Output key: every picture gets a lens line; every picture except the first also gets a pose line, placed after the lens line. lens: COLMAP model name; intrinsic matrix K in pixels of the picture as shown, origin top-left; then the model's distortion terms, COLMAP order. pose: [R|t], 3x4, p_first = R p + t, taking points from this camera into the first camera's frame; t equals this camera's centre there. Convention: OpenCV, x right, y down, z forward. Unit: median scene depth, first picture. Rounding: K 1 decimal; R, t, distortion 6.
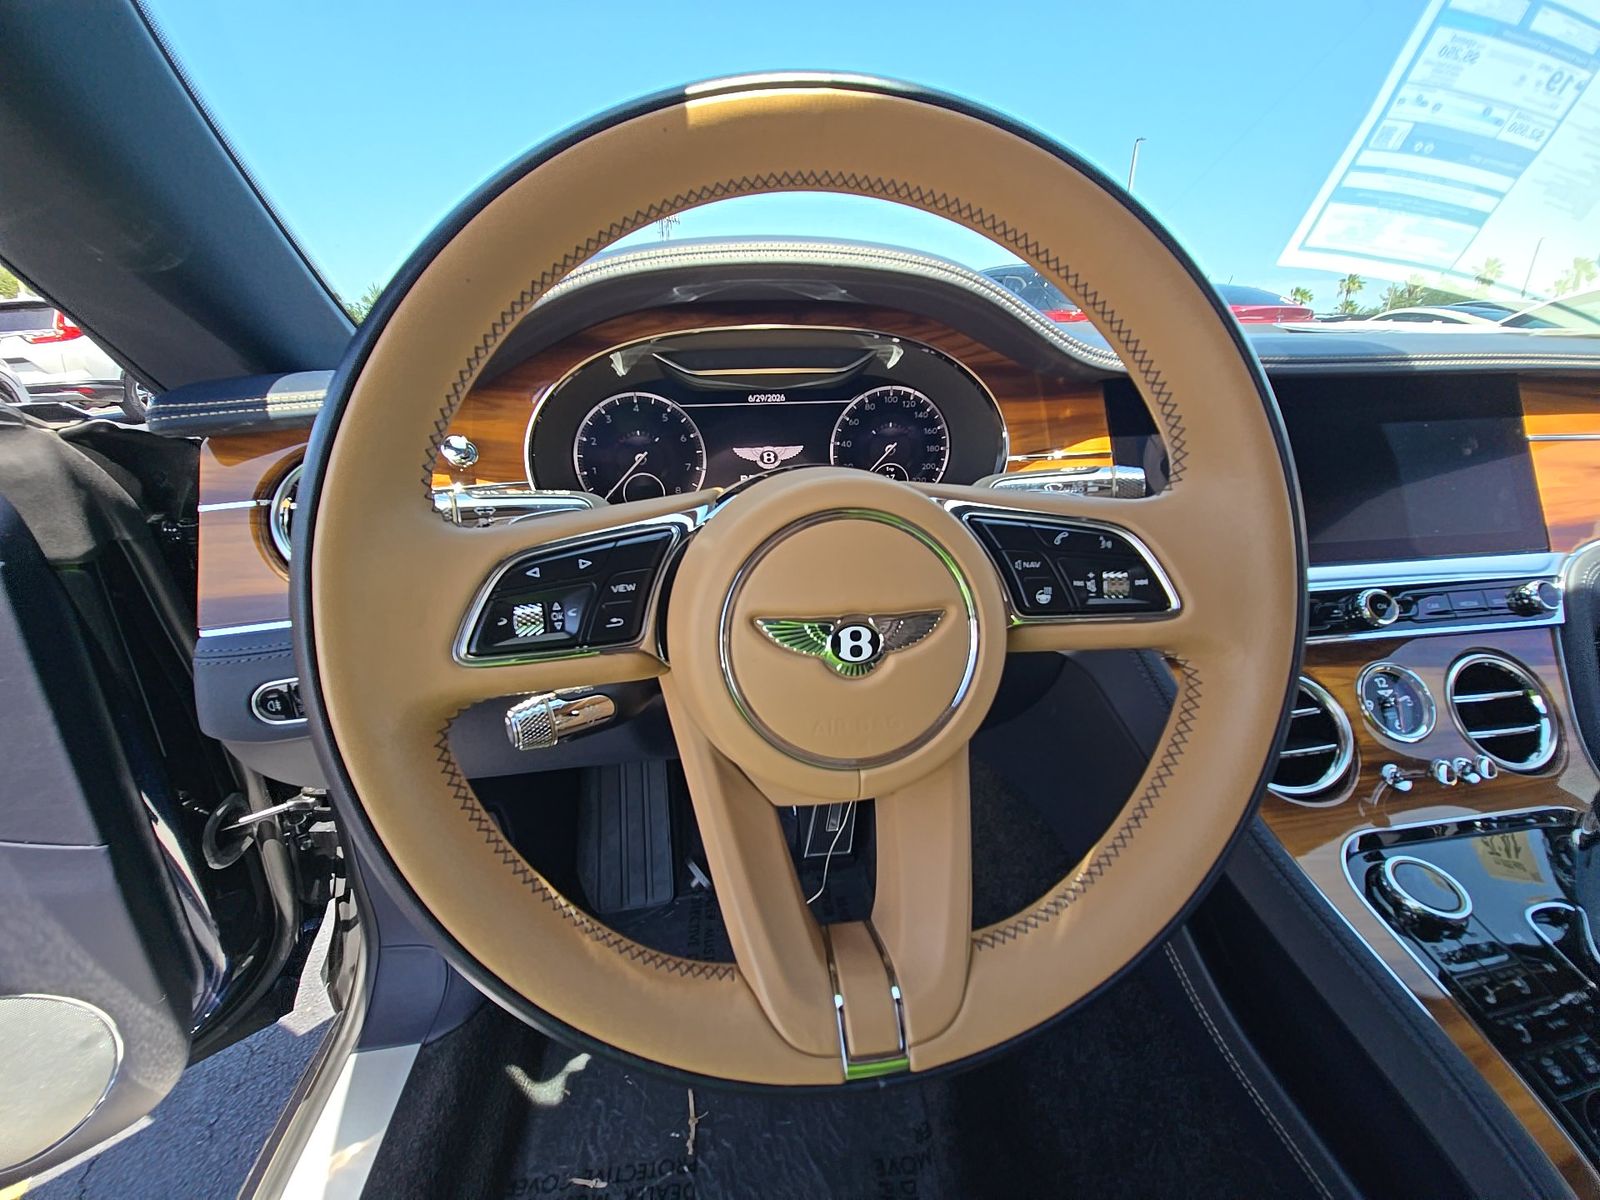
lens RADIAL K [[649.1, 0, 800.4], [0, 649.1, 593.3], [0, 0, 1]] dist [0.002317, -0.004214]
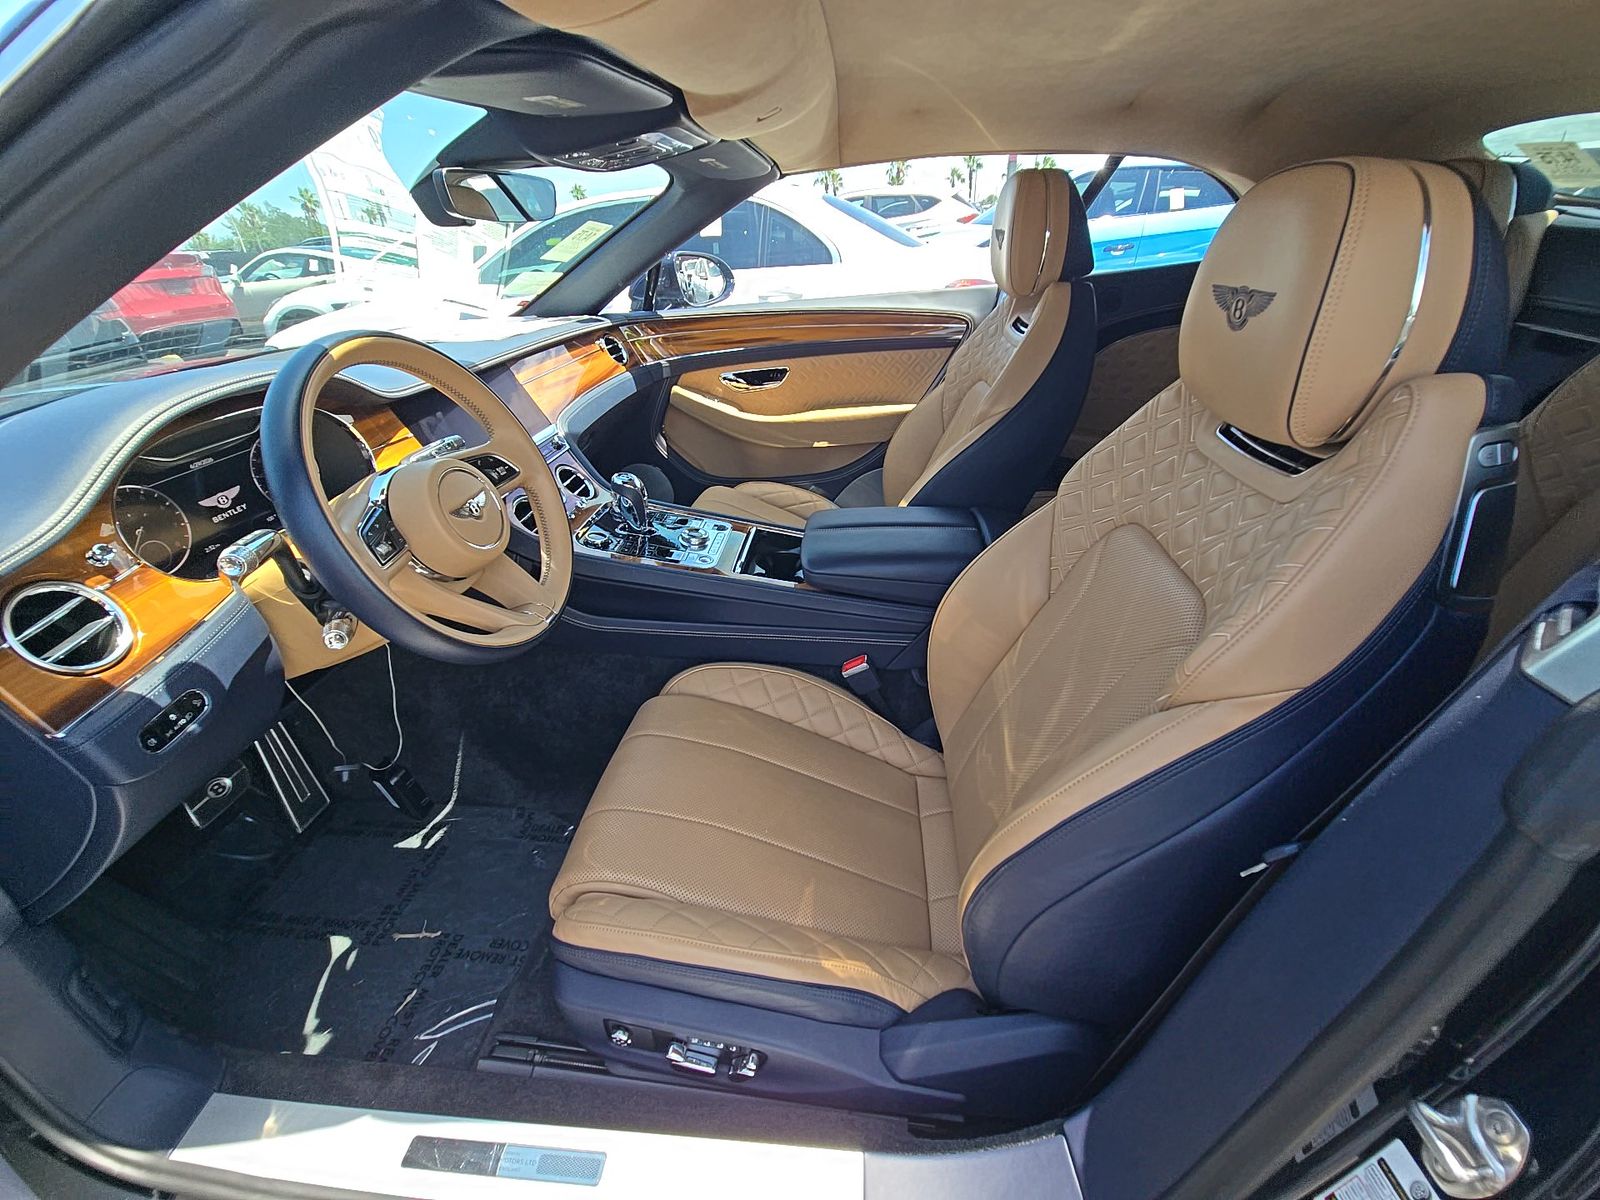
lens RADIAL K [[641.5, 0, 796.9], [0, 641.5, 576.2], [0, 0, 1]] dist [0.023551, -0.015124]
pose [[0.223239, -0.457827, 0.860557, -1.147553], [0.411342, 0.844626, 0.342644, -0.029909], [-0.883720, 0.277492, 0.376877, -0.694208]]
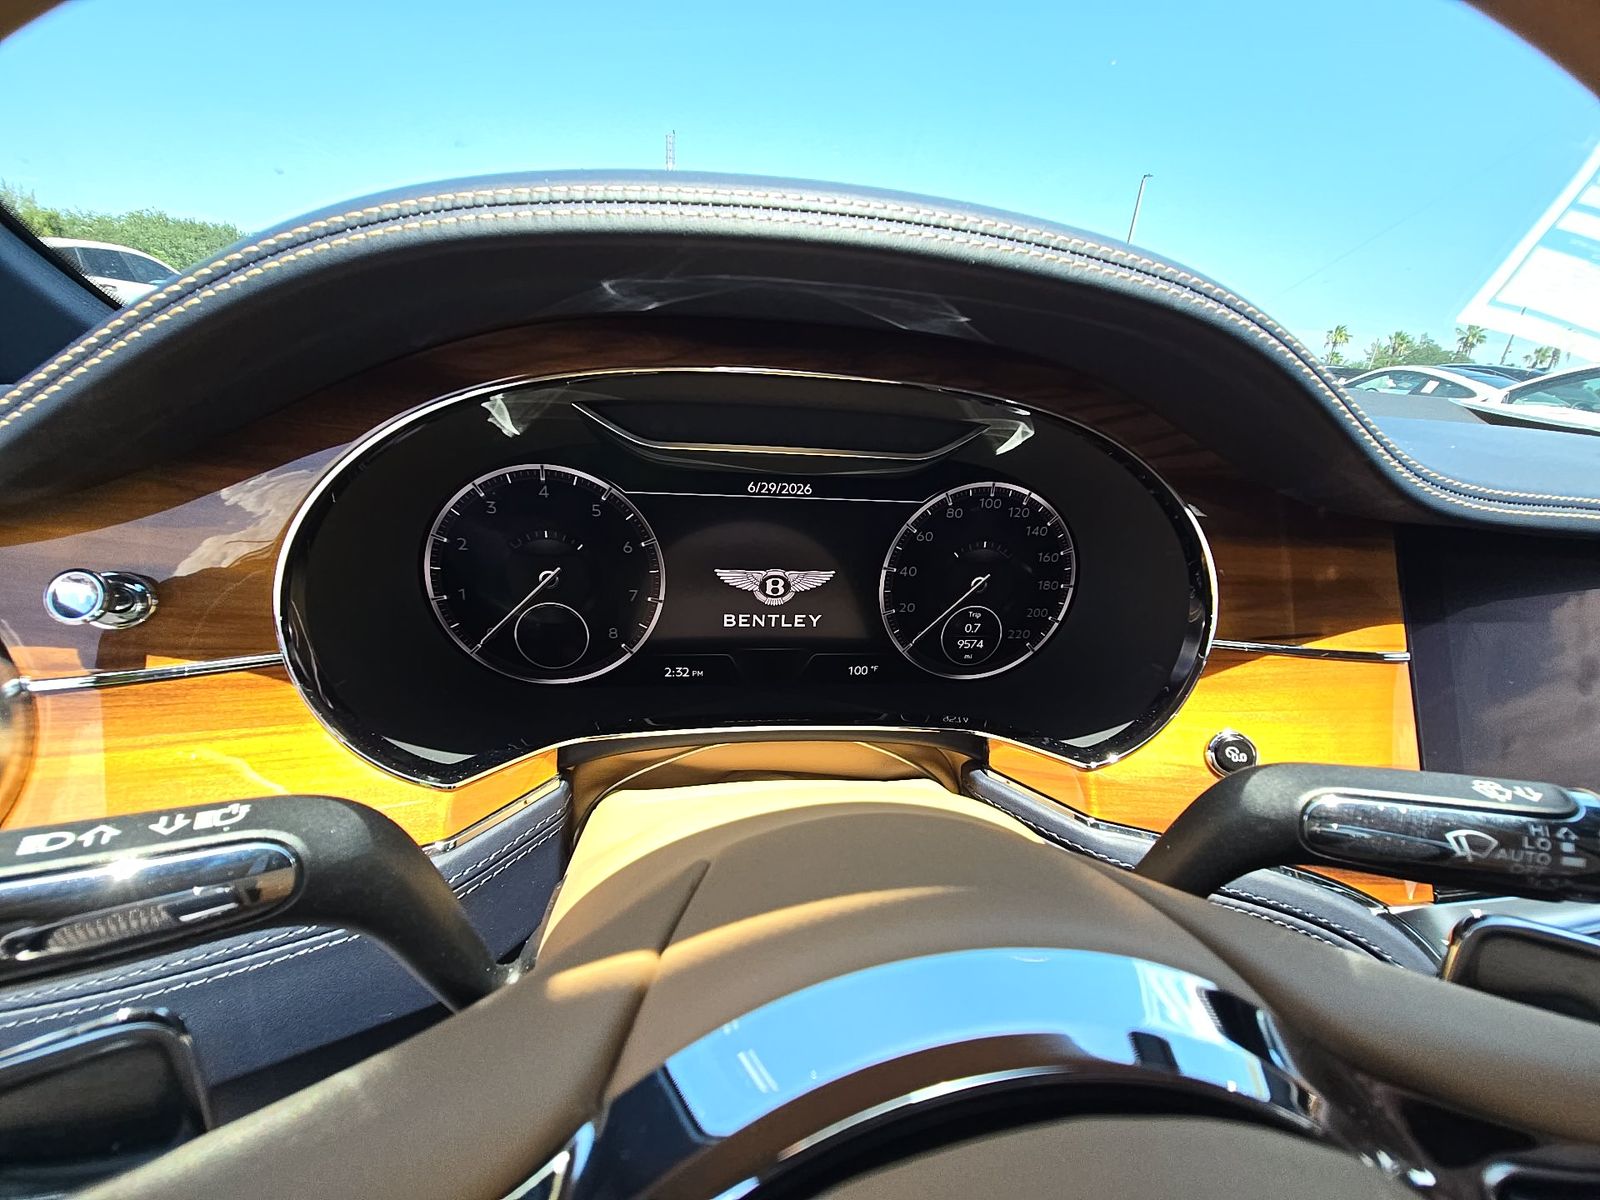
lens RADIAL K [[649.1, 0, 800.4], [0, 649.1, 593.3], [0, 0, 1]] dist [0.002317, -0.004214]
pose [[0.996742, 0.075061, 0.029513, -0.044366], [-0.074837, 0.997158, -0.008638, -0.206635], [-0.030077, 0.006402, 0.999527, 0.434293]]
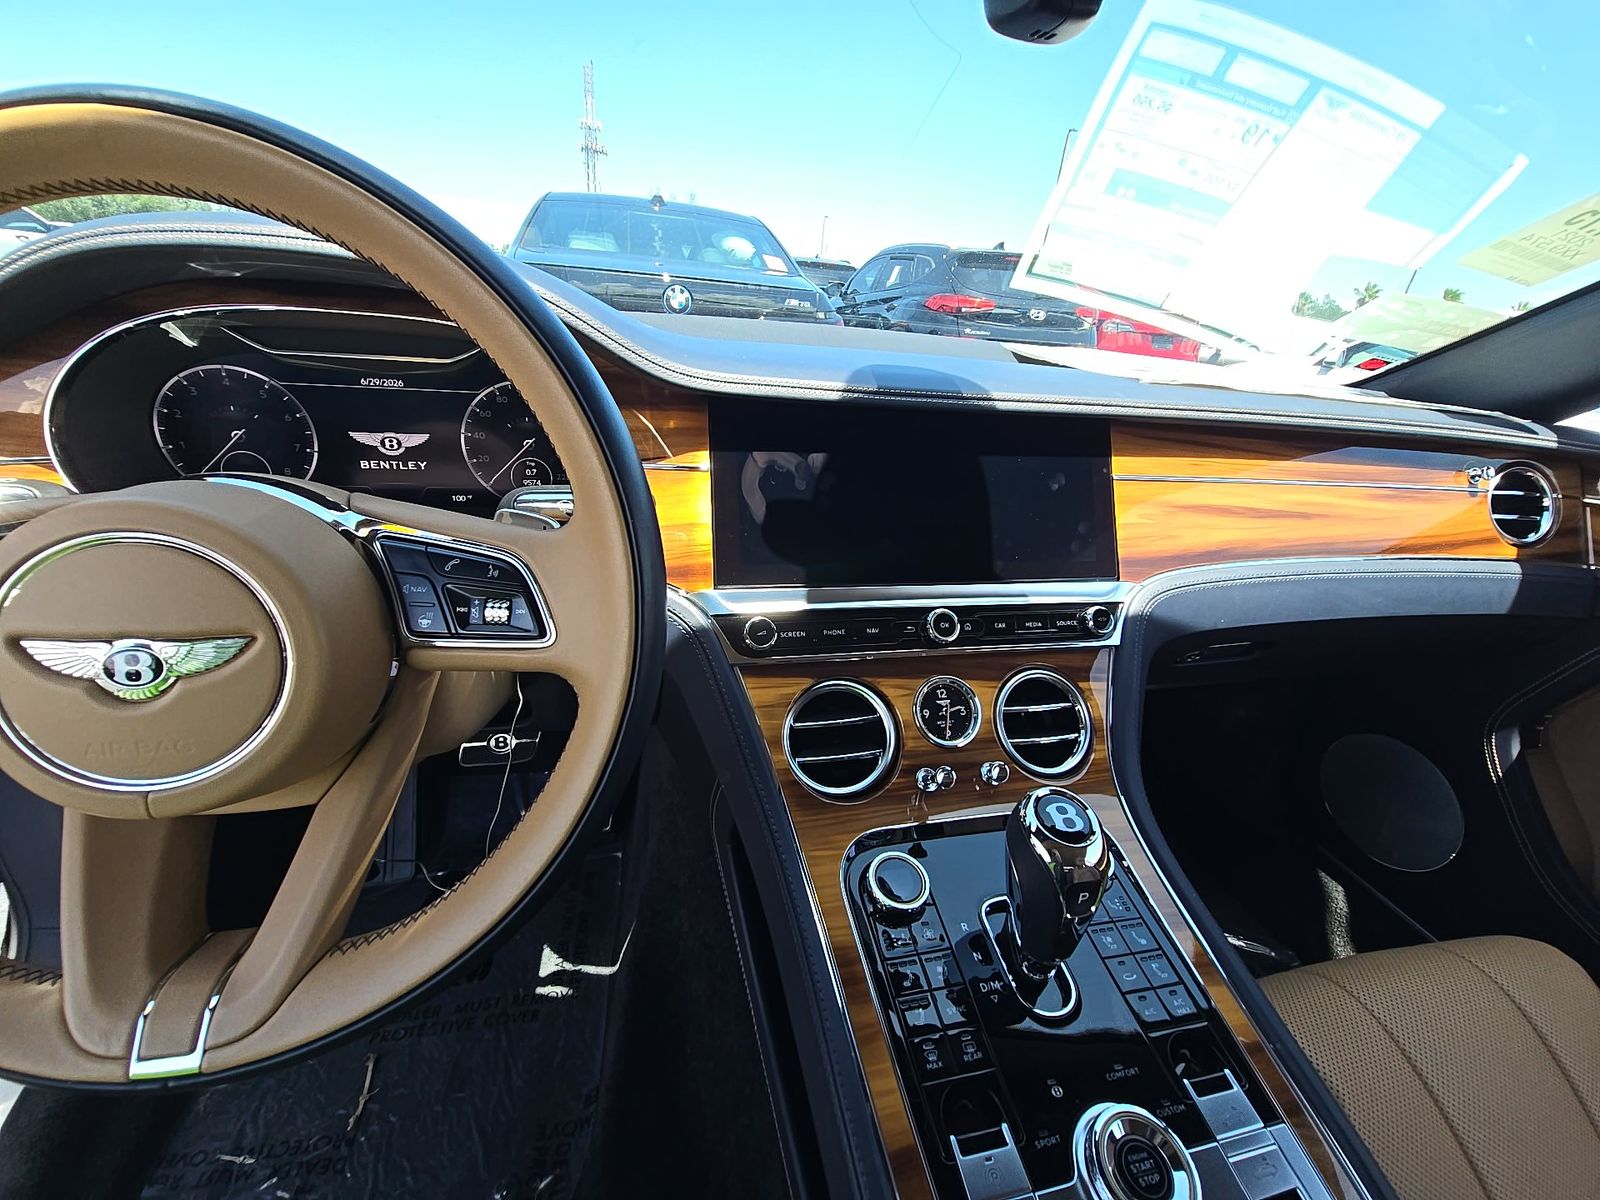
lens RADIAL K [[645.3, 0, 807.6], [0, 645.3, 596.3], [0, 0, 1]] dist [0.011709, -0.010917]
pose [[0.990883, 0.045260, 0.126896, 0.470780], [-0.051624, 0.997545, 0.047315, -0.061364], [-0.124443, -0.053435, 0.990787, -0.050386]]
